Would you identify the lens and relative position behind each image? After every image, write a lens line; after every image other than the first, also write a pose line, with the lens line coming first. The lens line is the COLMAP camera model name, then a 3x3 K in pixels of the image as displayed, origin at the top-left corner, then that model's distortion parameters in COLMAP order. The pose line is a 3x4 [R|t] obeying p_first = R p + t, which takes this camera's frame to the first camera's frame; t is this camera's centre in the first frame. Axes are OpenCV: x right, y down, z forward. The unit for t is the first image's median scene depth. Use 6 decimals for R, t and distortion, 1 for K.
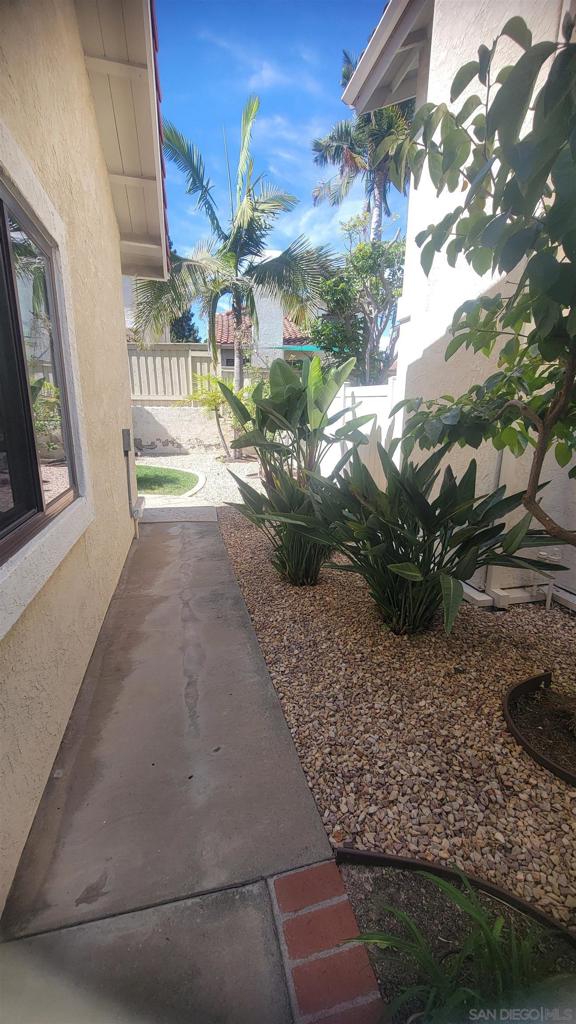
lens RADIAL K [[414.1, 0, 287.6], [0, 414.1, 517.4], [0, 0, 1]] dist [0.000340, -0.000917]
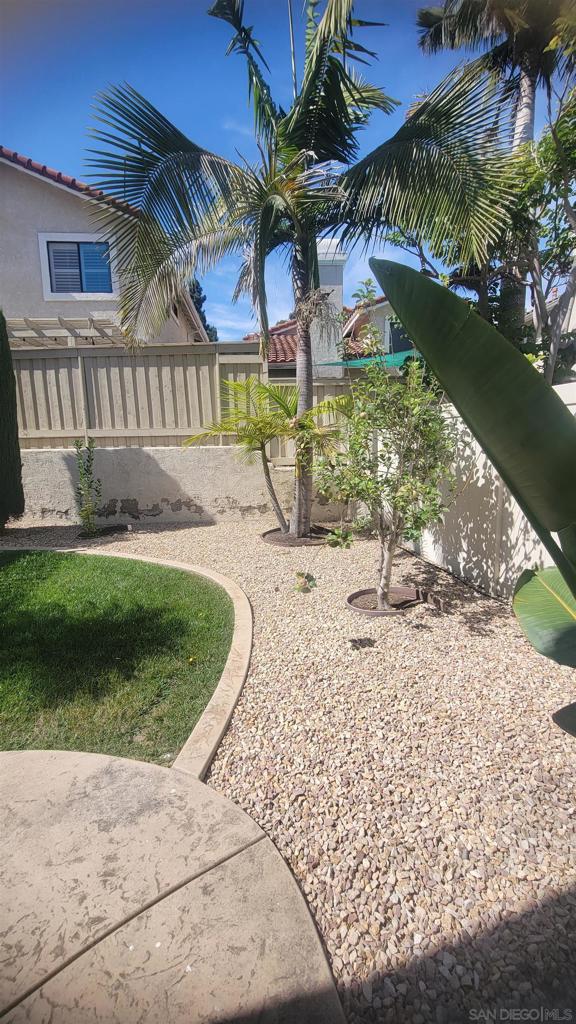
lens RADIAL K [[414.1, 0, 289.3], [0, 414.1, 508.3], [0, 0, 1]] dist [0.000340, -0.000917]
pose [[0.997641, -0.022165, -0.064969, -0.095522], [0.014853, 0.993715, -0.110950, -0.109584], [0.067019, 0.109724, 0.991700, 0.427988]]
